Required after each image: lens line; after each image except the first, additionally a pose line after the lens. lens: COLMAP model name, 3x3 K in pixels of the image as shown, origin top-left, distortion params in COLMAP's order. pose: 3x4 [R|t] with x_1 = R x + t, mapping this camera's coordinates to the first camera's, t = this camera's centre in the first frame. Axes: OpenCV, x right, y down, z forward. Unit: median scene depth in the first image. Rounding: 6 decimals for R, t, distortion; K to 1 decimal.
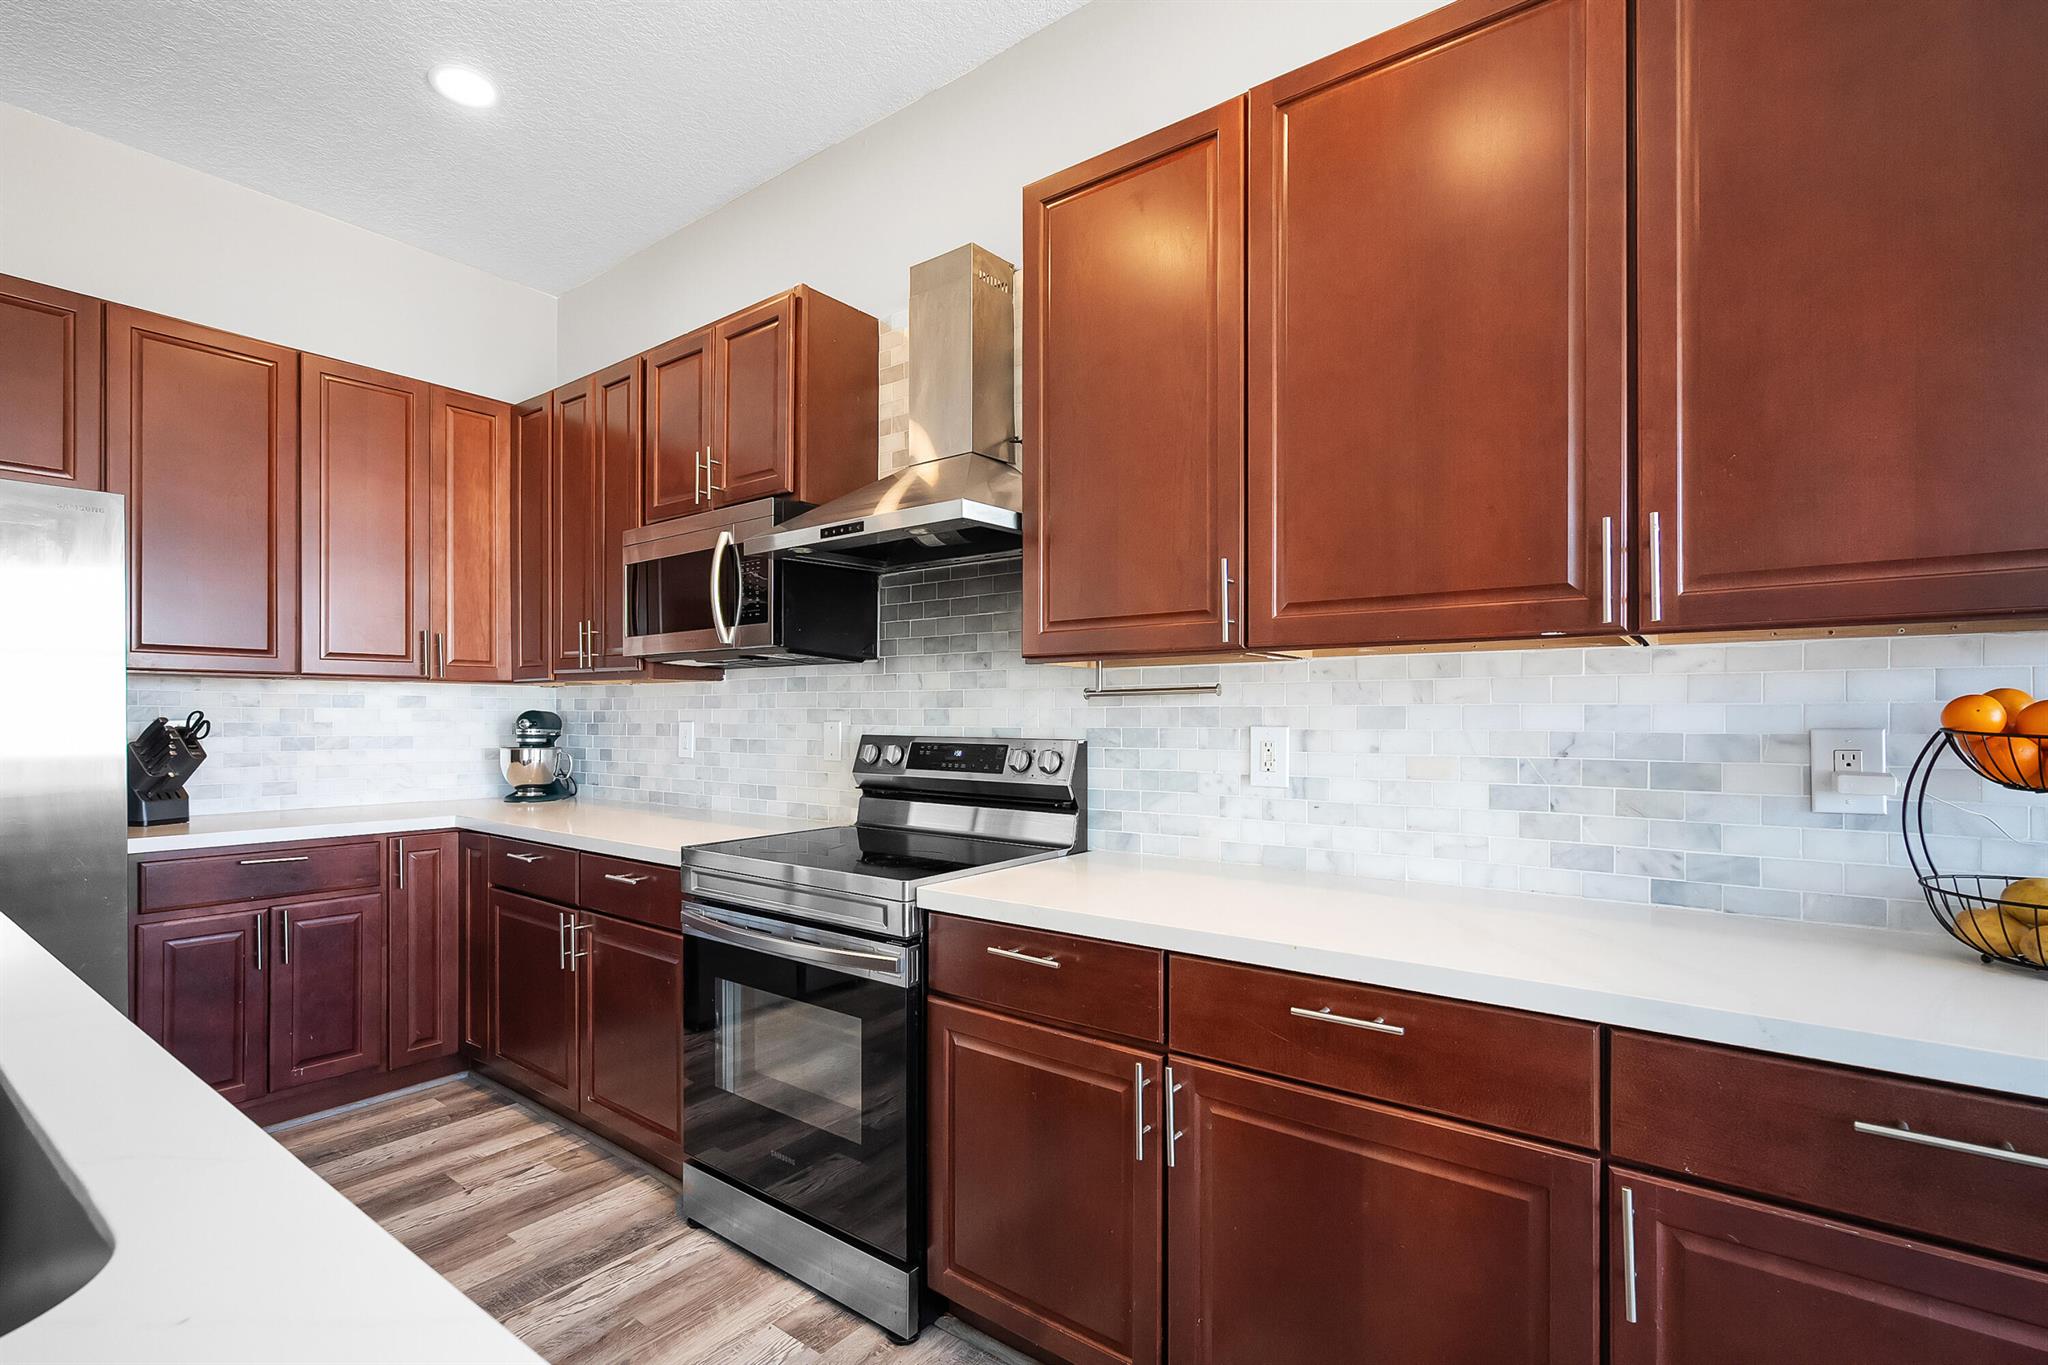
lens RADIAL K [[938.2, 0, 1034.4], [0, 938.2, 717.2], [0, 0, 1]] dist [-0.005767, 0.003220]
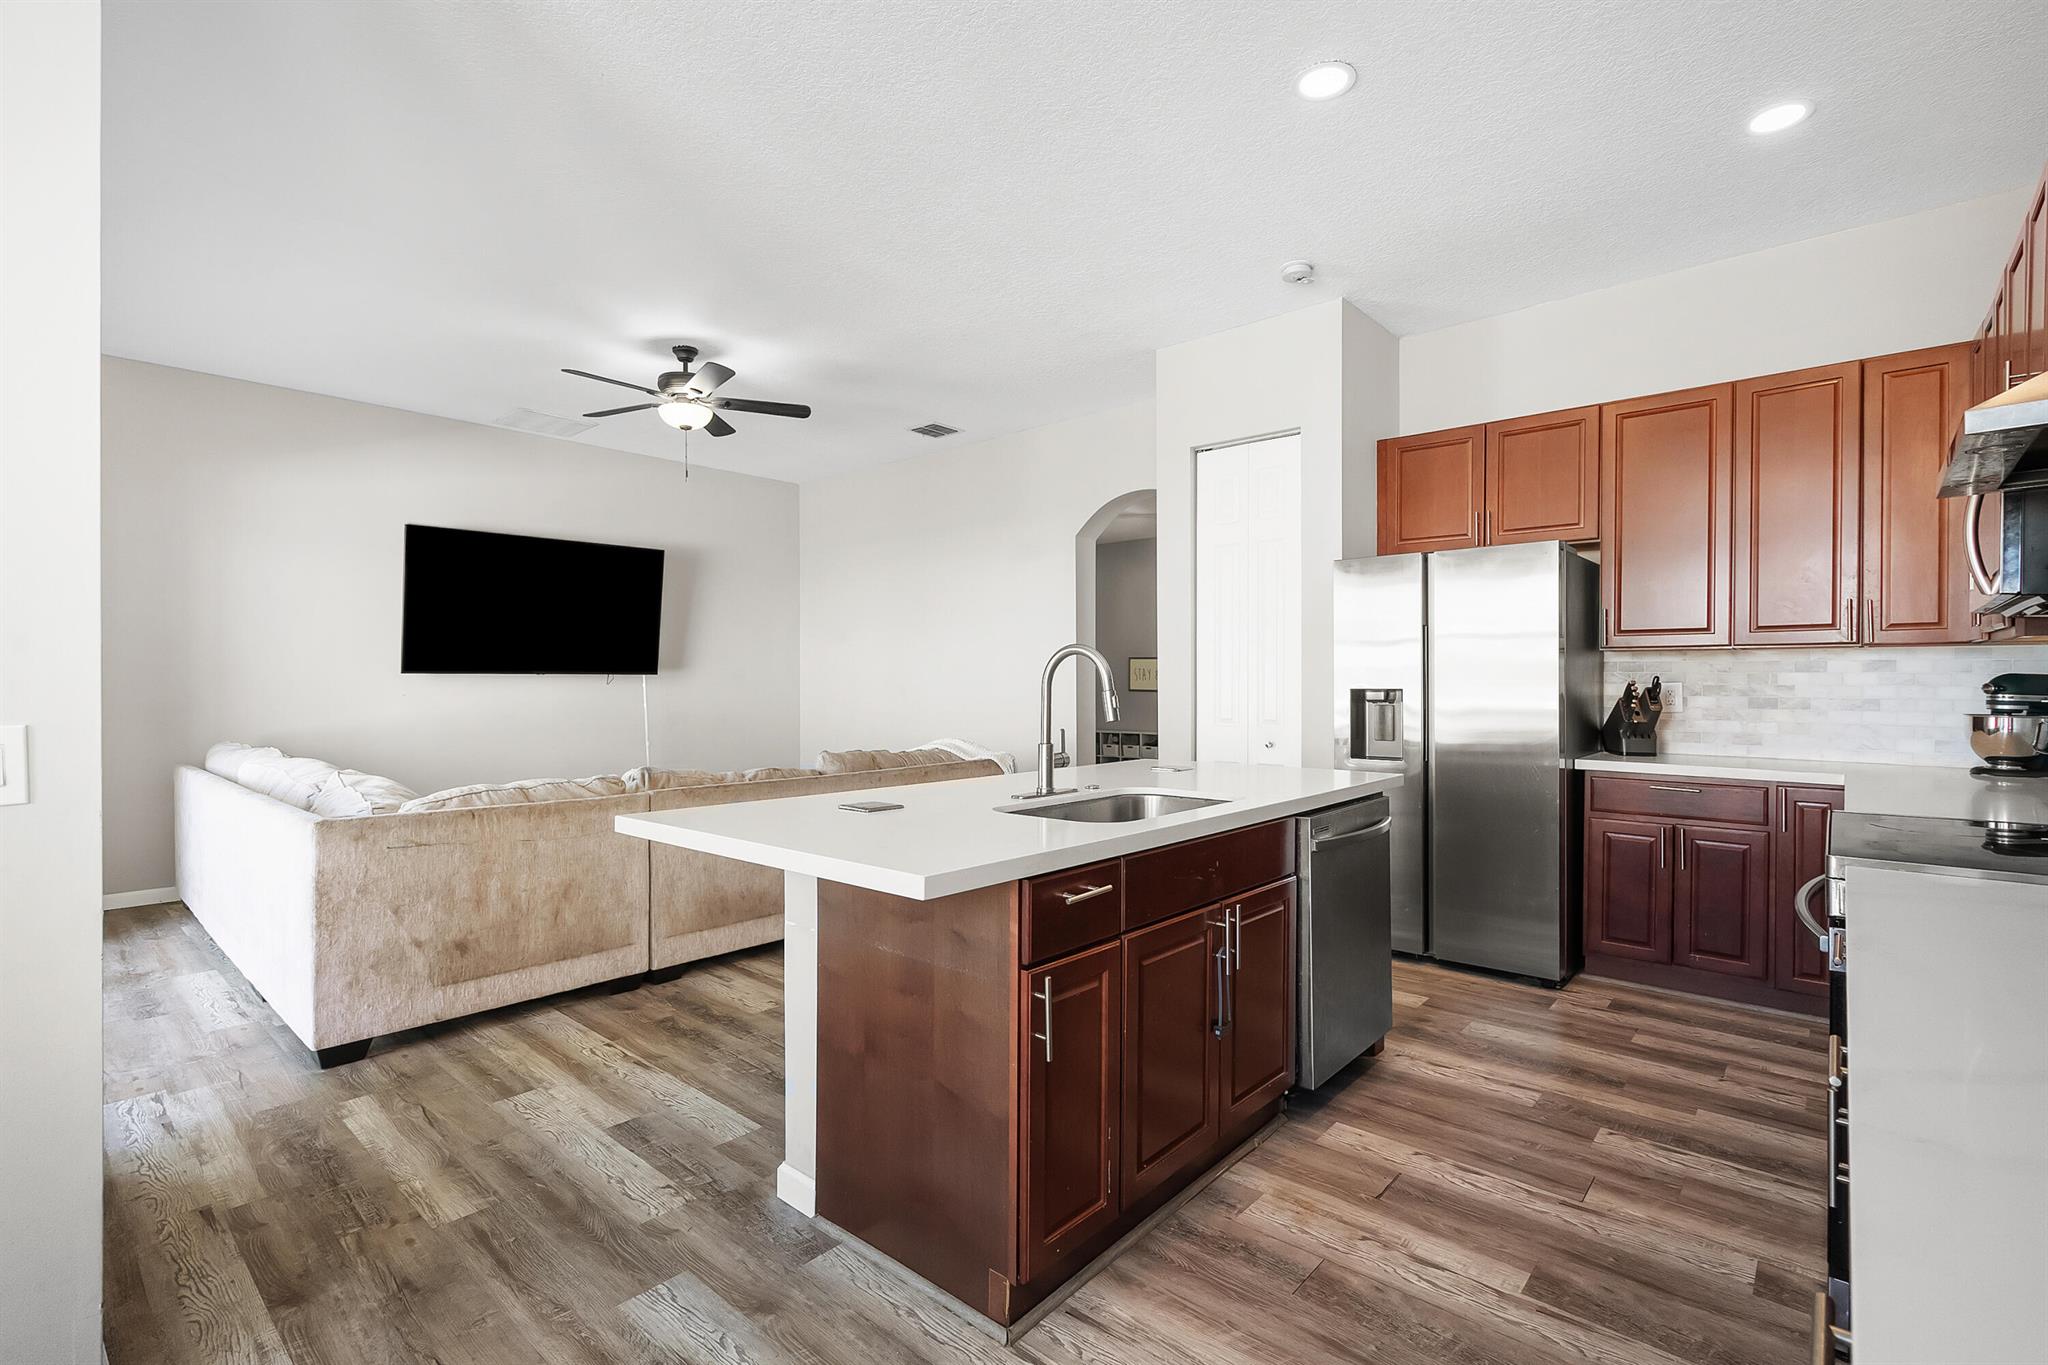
lens RADIAL K [[938.2, 0, 1015.4], [0, 938.2, 684.3], [0, 0, 1]] dist [-0.005767, 0.003220]
pose [[-0.078098, 0.006216, -0.996926, 0.593559], [-0.002938, 0.999975, 0.006465, -0.000446], [0.996941, 0.003434, -0.078077, 0.180542]]
